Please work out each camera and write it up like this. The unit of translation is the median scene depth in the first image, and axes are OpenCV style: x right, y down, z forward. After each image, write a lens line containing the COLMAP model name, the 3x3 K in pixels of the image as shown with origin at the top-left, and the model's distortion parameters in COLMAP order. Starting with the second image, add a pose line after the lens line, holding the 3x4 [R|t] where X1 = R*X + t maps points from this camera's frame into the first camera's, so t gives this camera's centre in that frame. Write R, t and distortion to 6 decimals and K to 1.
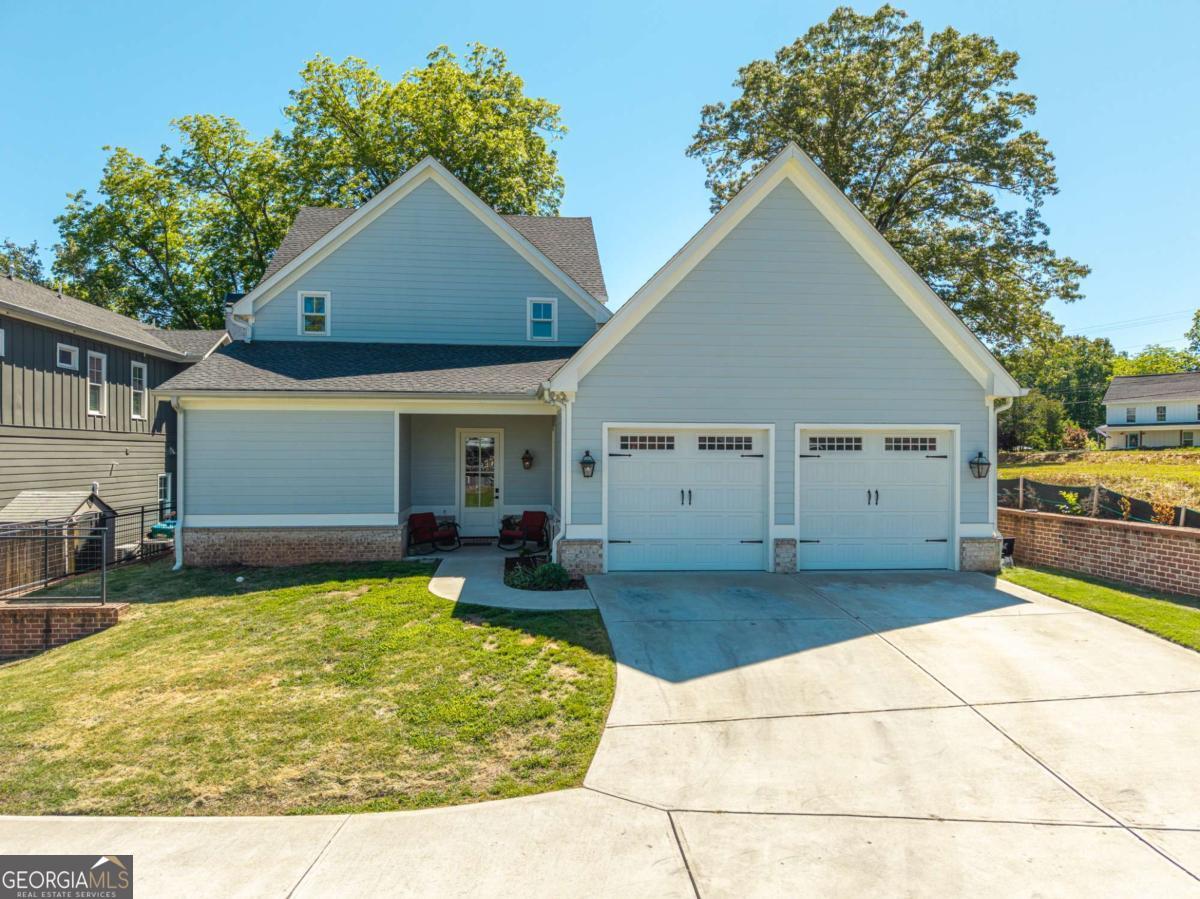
lens RADIAL K [[799.8, 0, 604.1], [0, 799.8, 448.4], [0, 0, 1]] dist [0.039433, -0.049344]
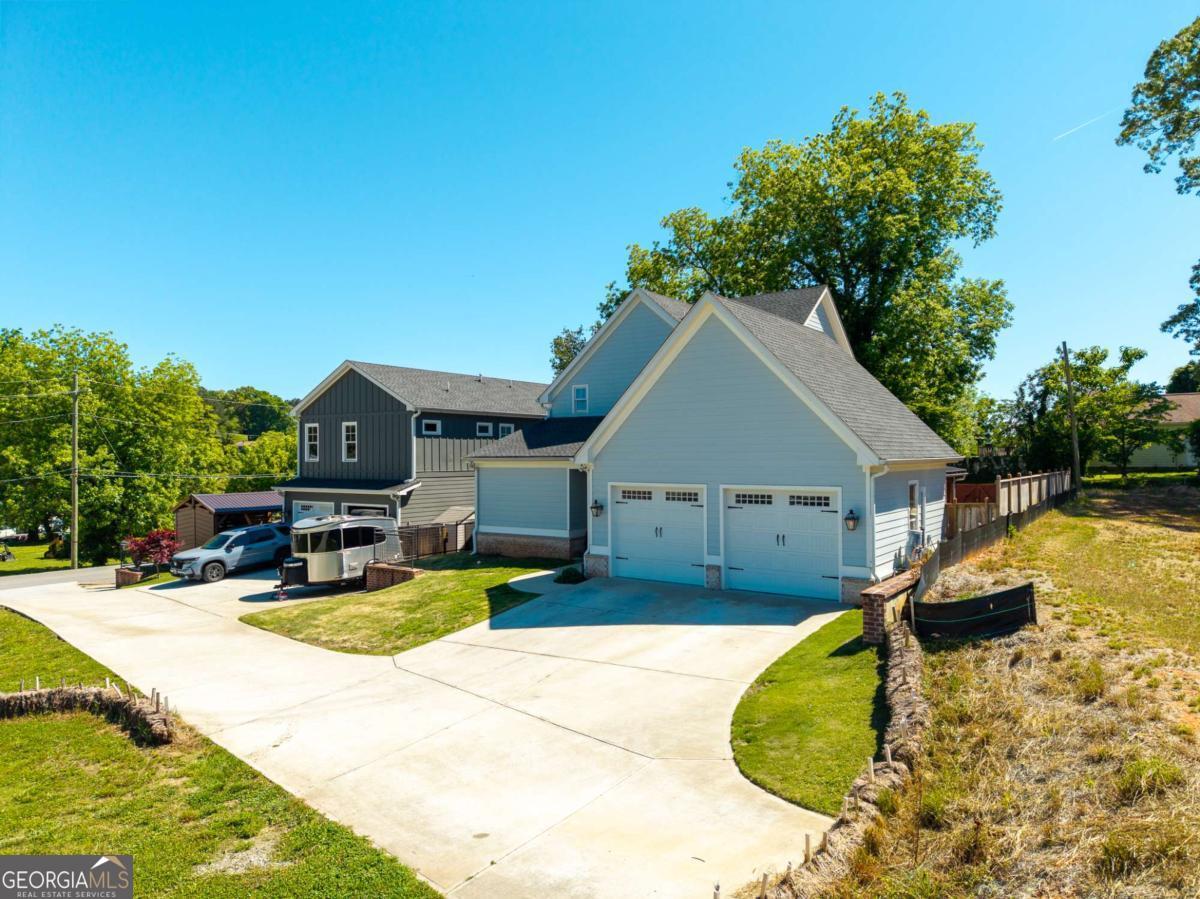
lens RADIAL K [[799.8, 0, 618.6], [0, 799.8, 457.6], [0, 0, 1]] dist [0.039433, -0.049344]
pose [[0.759778, -0.003828, -0.650172, 0.994116], [0.007553, 0.999967, 0.002939, -0.081346], [0.650139, -0.007144, 0.759782, -0.180218]]
